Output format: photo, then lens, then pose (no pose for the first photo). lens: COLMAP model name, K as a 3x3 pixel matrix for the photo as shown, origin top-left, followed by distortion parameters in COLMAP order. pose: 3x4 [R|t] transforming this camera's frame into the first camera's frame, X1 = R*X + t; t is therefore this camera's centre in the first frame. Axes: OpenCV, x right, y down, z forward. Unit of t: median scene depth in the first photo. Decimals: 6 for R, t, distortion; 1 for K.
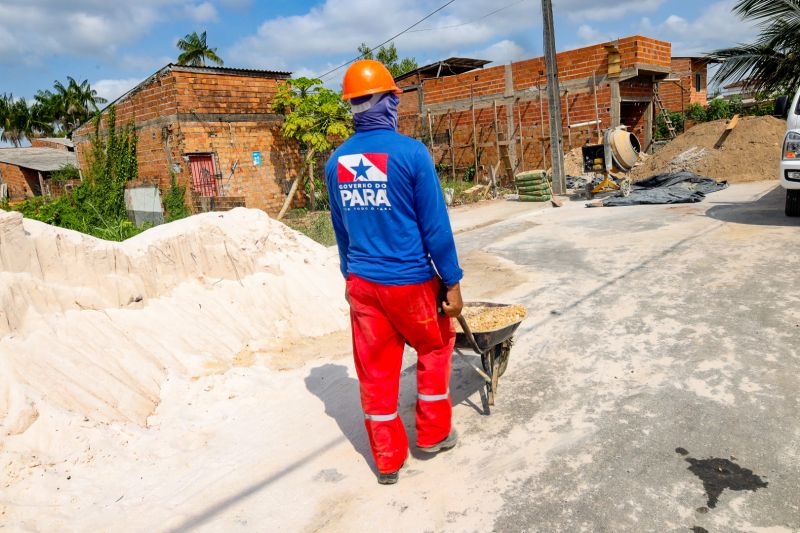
lens RADIAL K [[576.4, 0, 400.0], [0, 576.4, 266.5], [0, 0, 1]] dist [0.007340, 0.004028]
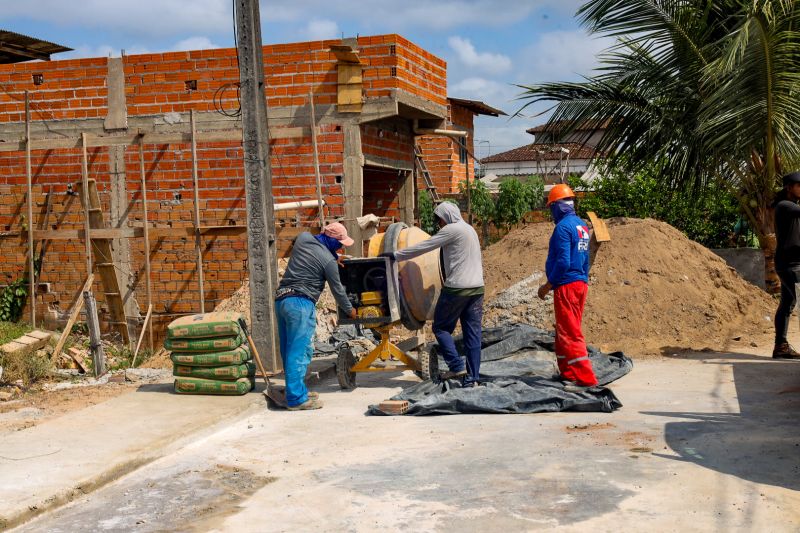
lens RADIAL K [[1114.7, 0, 400.0], [0, 1114.7, 266.5], [0, 0, 1]] dist [0.022765, -0.004871]
pose [[0.885923, 0.053593, 0.460726, -0.002022], [0.029546, 0.984765, -0.171364, -0.046088], [-0.462891, 0.165428, 0.870842, 0.201582]]
